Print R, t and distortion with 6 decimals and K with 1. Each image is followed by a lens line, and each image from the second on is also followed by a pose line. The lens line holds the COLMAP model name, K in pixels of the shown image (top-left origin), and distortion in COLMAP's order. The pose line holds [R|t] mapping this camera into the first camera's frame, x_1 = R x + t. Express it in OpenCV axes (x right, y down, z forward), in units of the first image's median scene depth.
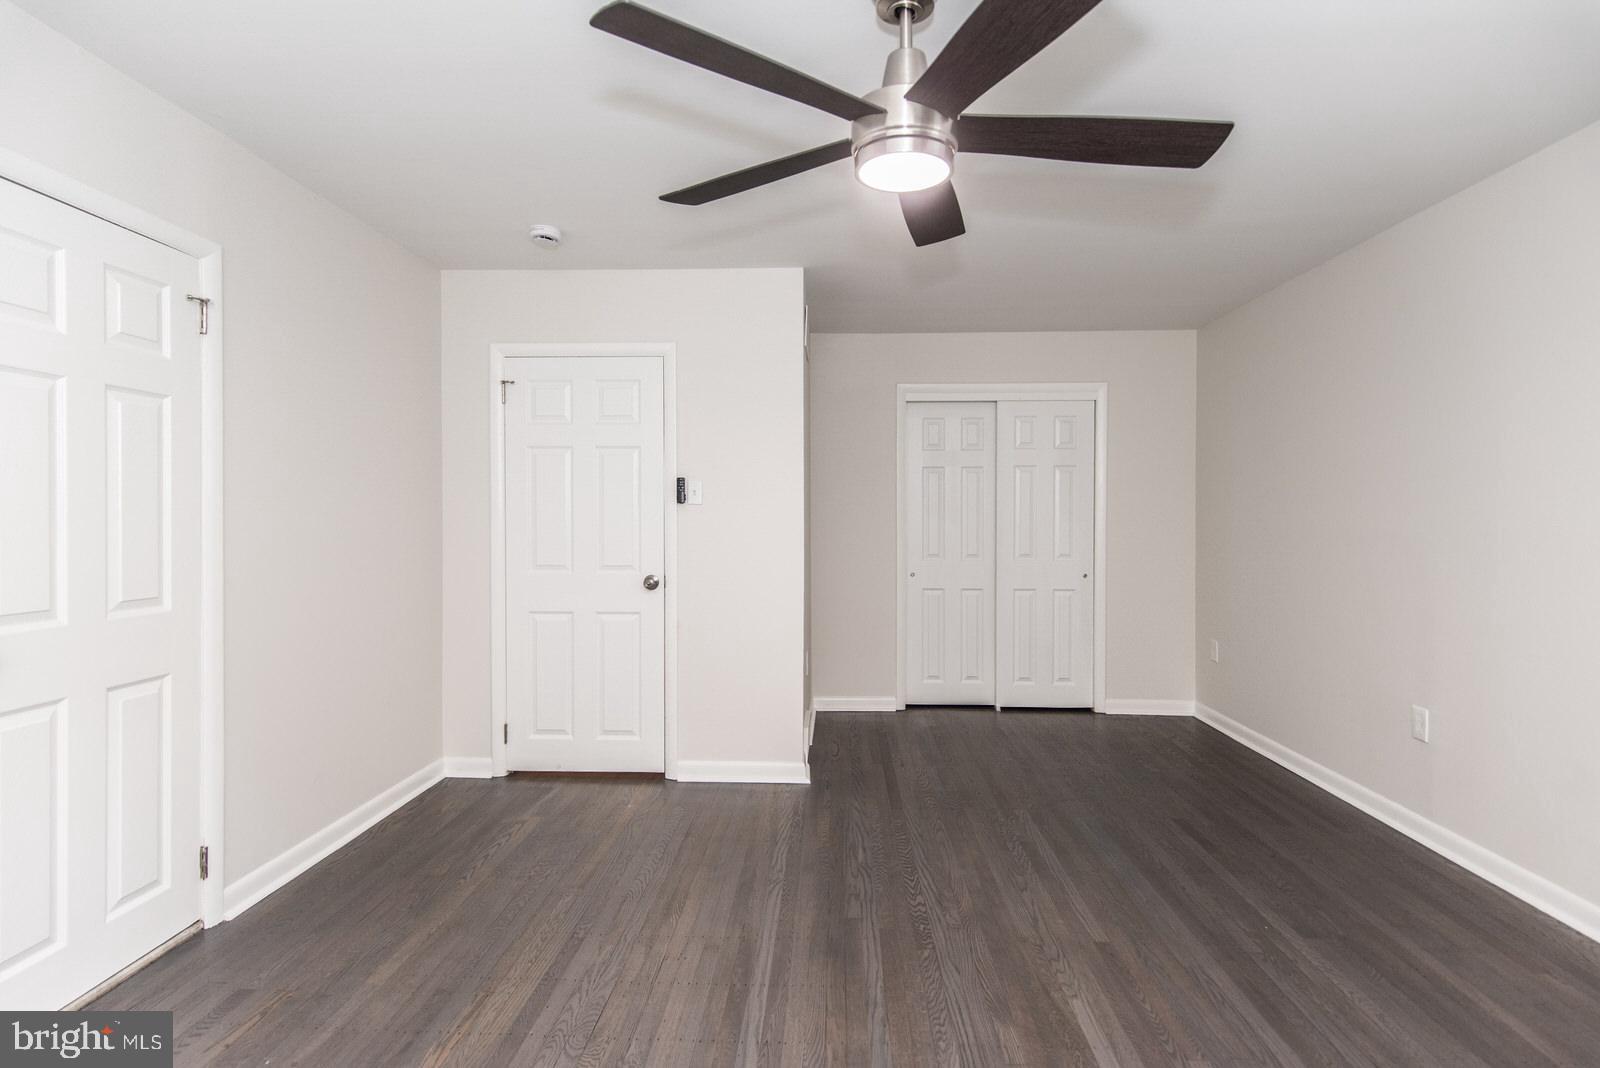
lens RADIAL K [[786.0, 0, 803.1], [0, 786.0, 521.3], [0, 0, 1]] dist [0.007831, -0.000568]
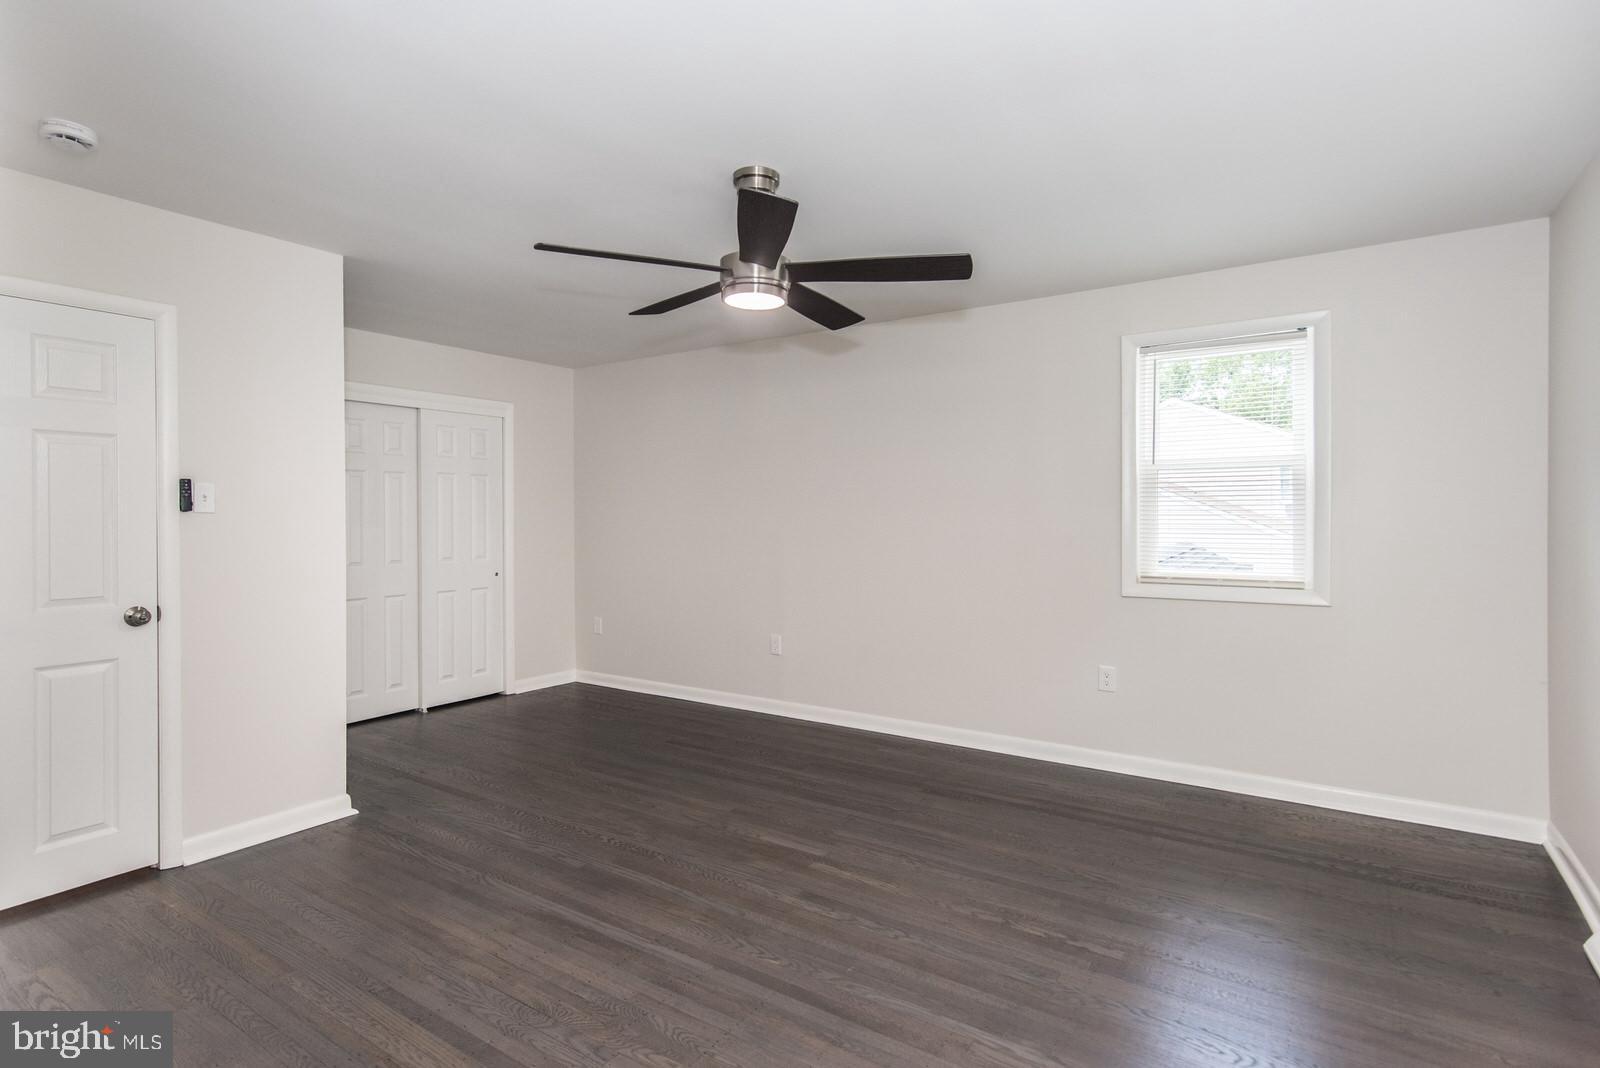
lens RADIAL K [[786.0, 0, 803.1], [0, 786.0, 521.3], [0, 0, 1]] dist [0.007831, -0.000568]
pose [[0.531769, -0.010740, 0.846821, -0.662903], [0.010372, 0.999927, 0.006169, -0.015491], [-0.846826, 0.005503, 0.531842, 0.076956]]
